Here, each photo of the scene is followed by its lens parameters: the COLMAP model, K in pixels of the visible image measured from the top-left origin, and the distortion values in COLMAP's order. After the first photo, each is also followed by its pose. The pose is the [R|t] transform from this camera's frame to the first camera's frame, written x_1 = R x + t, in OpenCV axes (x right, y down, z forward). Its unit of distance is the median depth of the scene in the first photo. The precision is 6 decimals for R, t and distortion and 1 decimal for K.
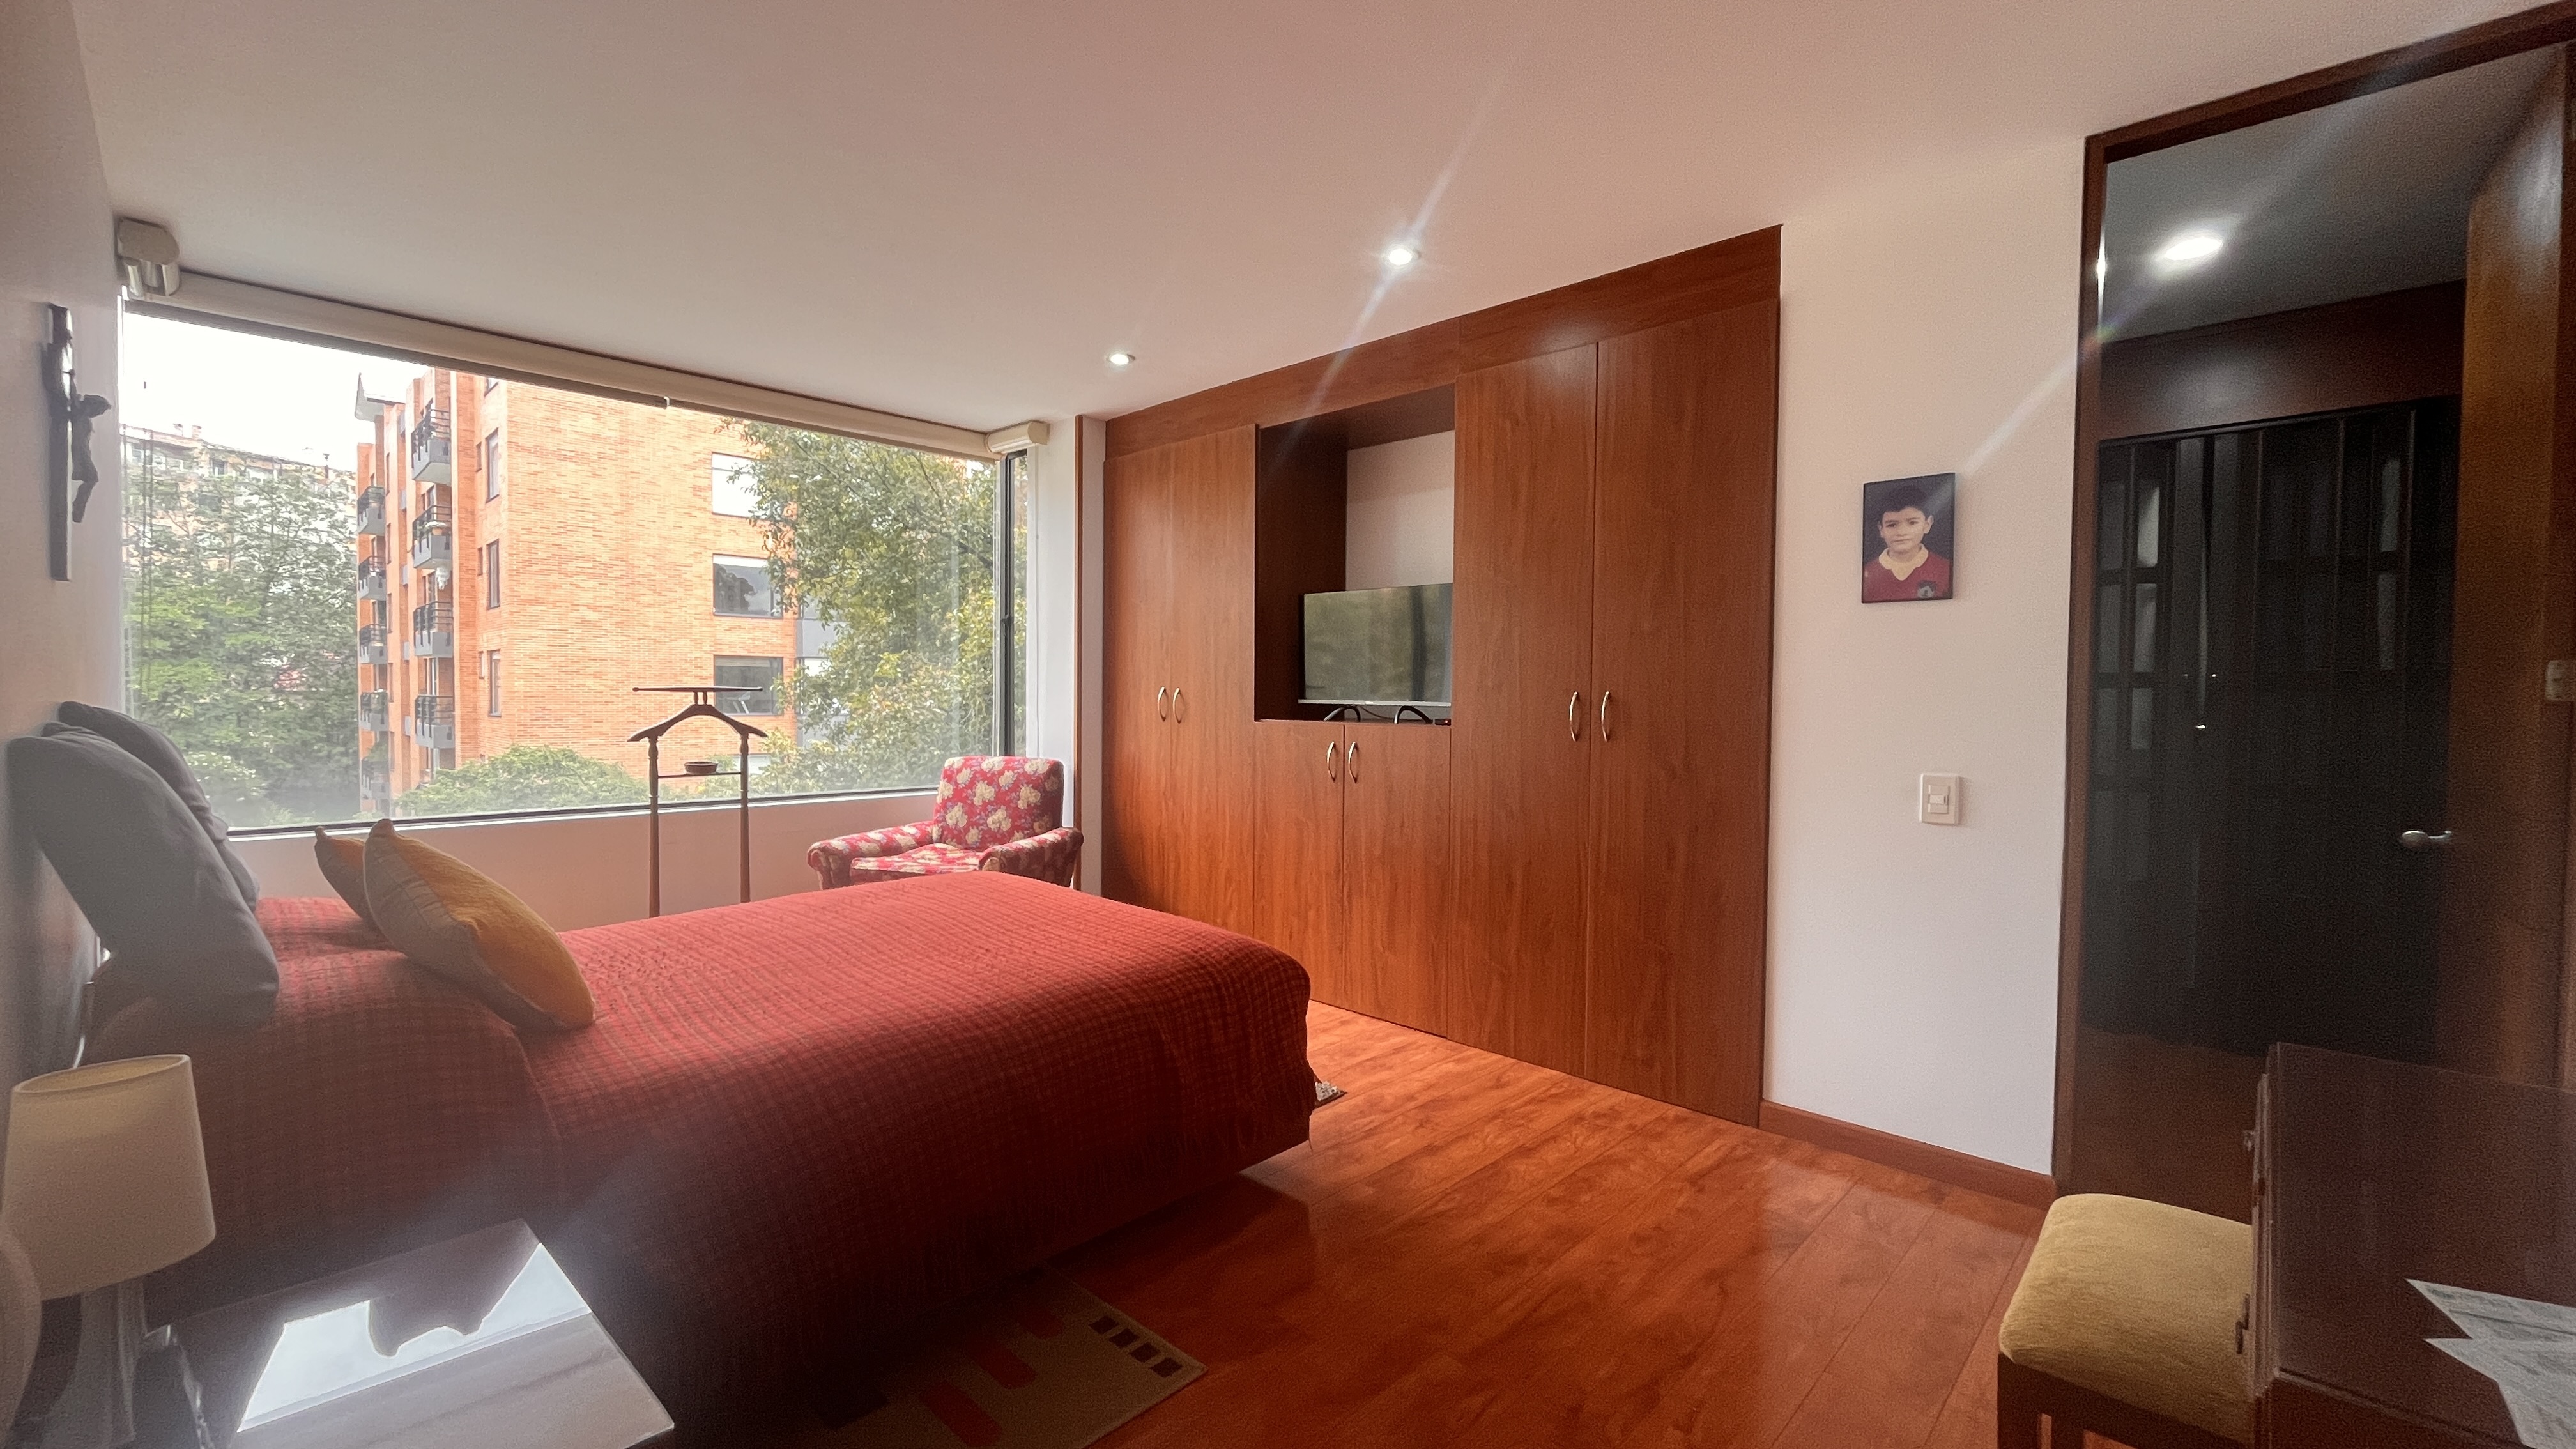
lens RADIAL K [[1037.1, 0, 1287.6], [0, 1037.1, 724.1], [0, 0, 1]] dist [-0.004074, -0.000891]
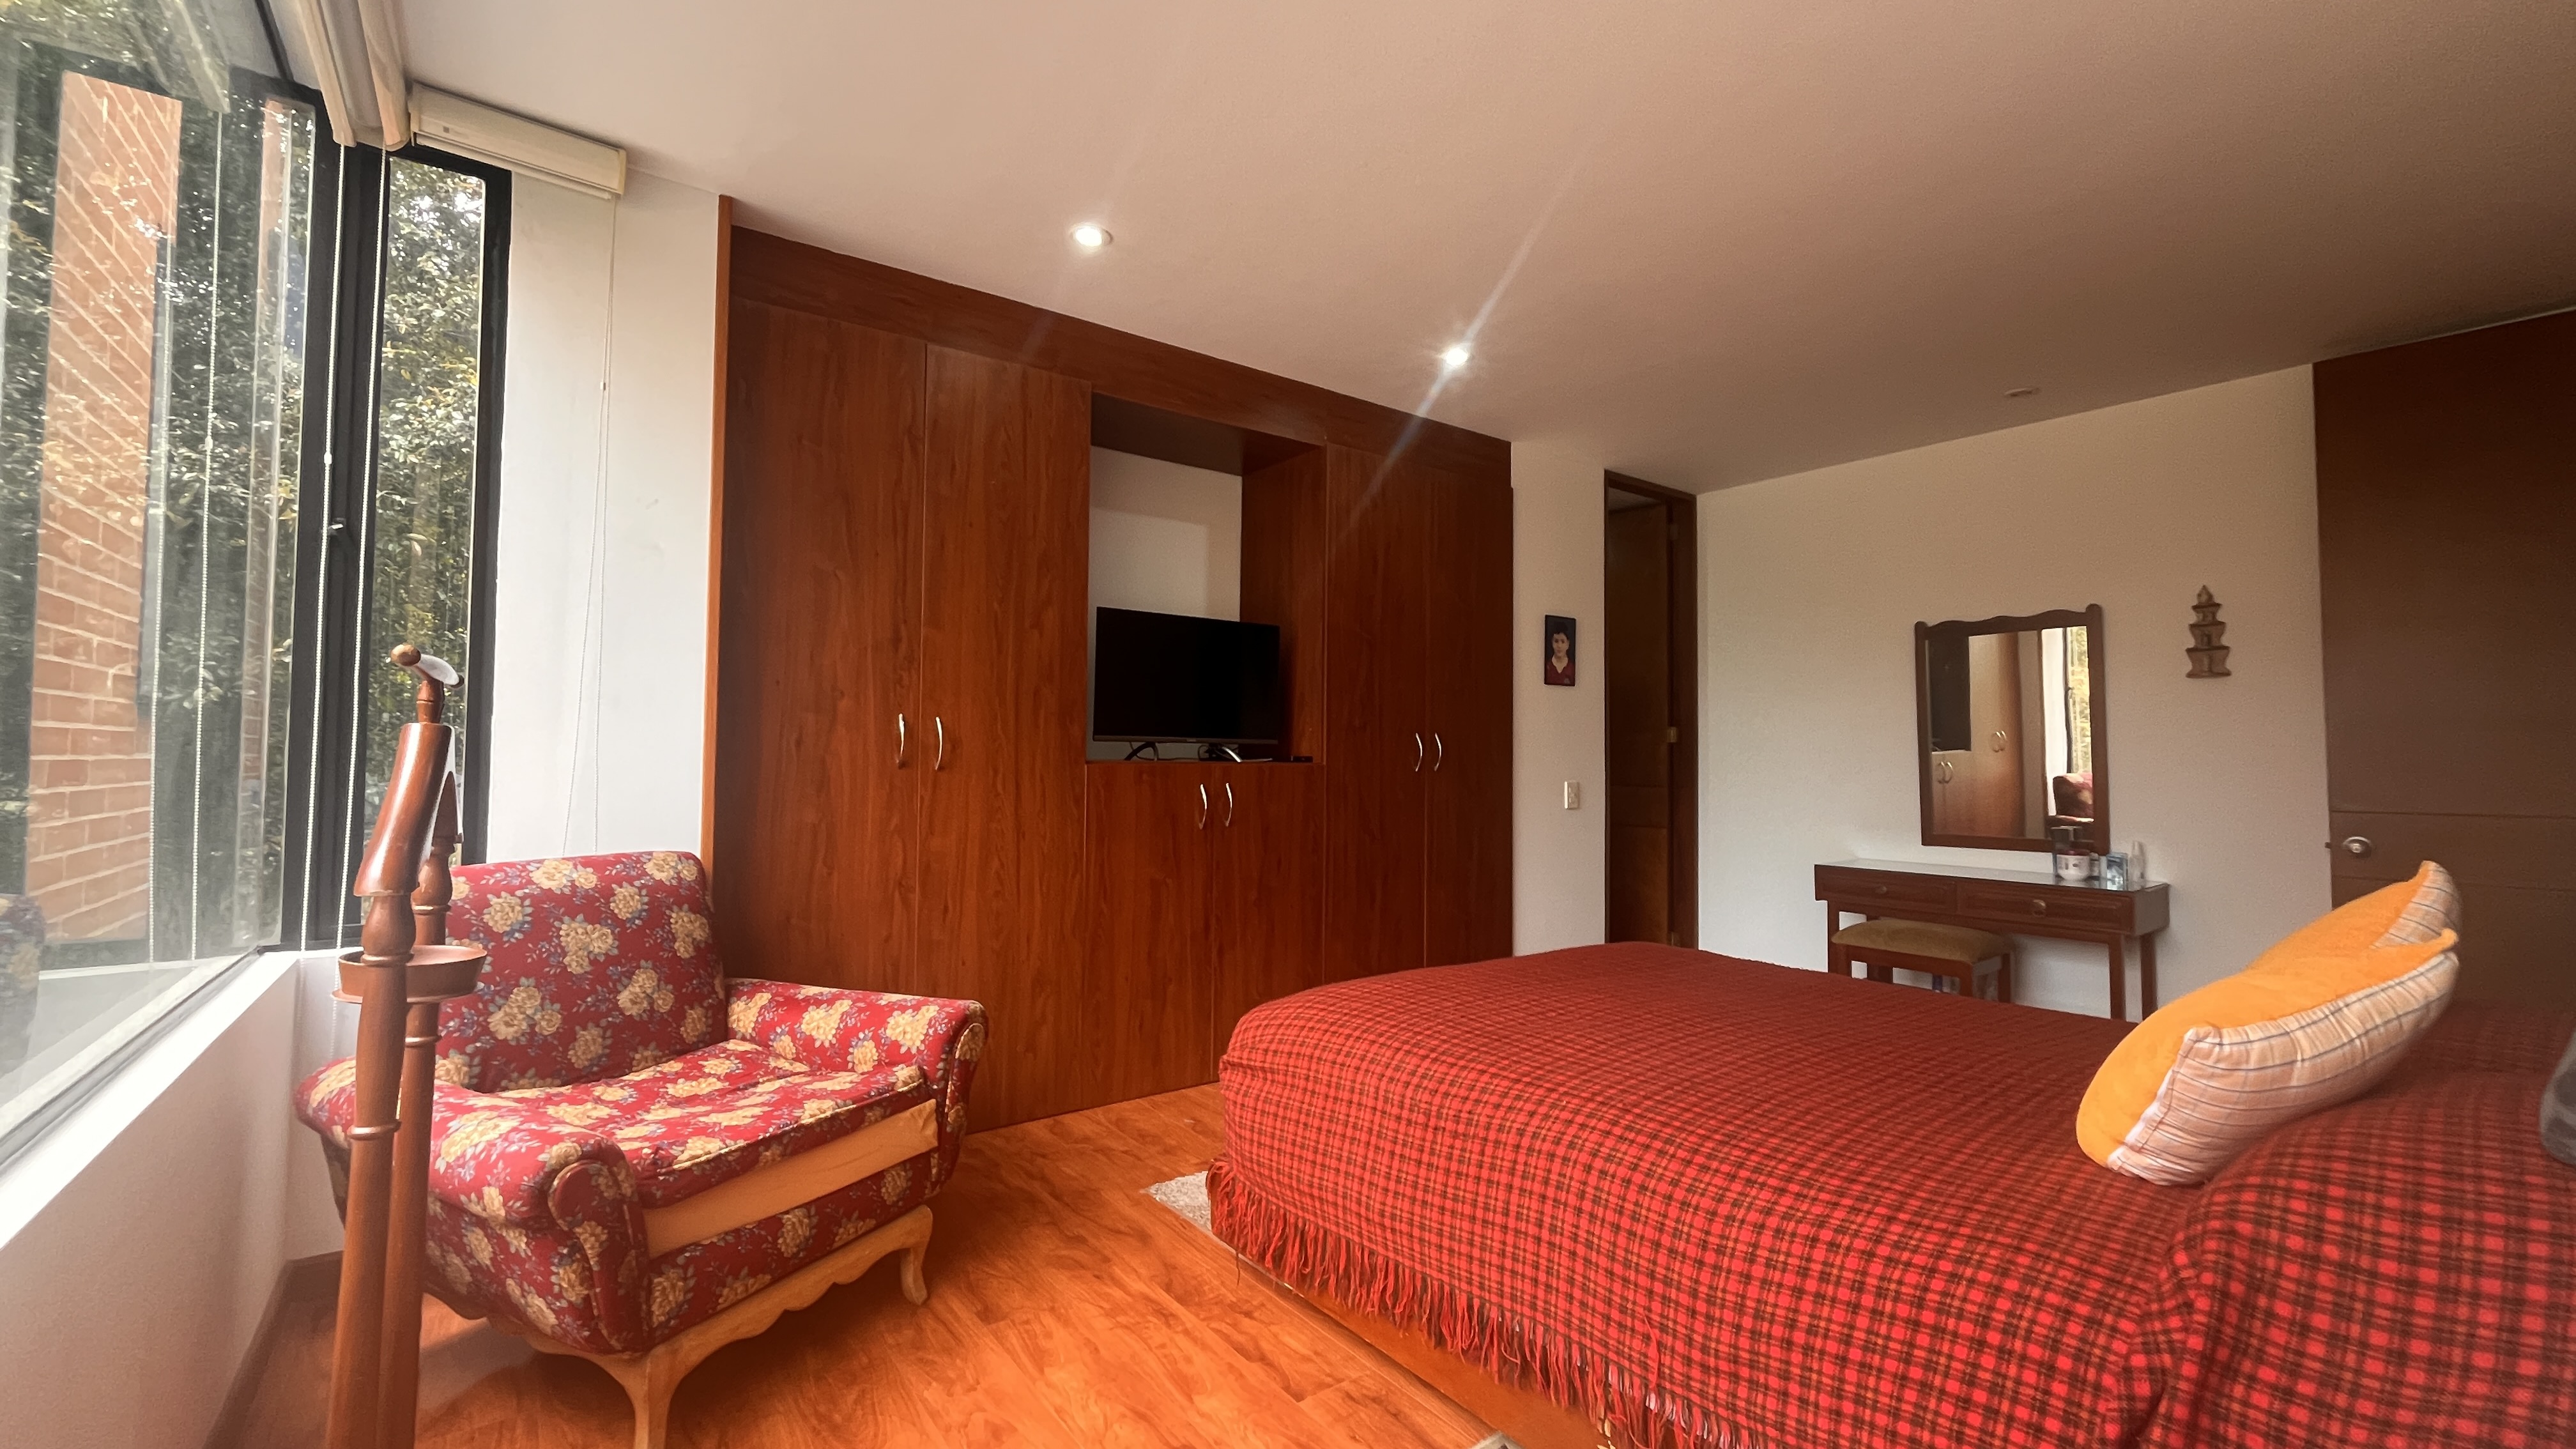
lens RADIAL K [[1037.1, 0, 1291.0], [0, 1037.1, 718.8], [0, 0, 1]] dist [-0.004074, -0.000891]
pose [[0.155078, 0.027150, 0.987529, -1.196951], [0.015136, 0.999440, -0.029854, -0.014479], [-0.987786, 0.019577, 0.154580, 1.149431]]
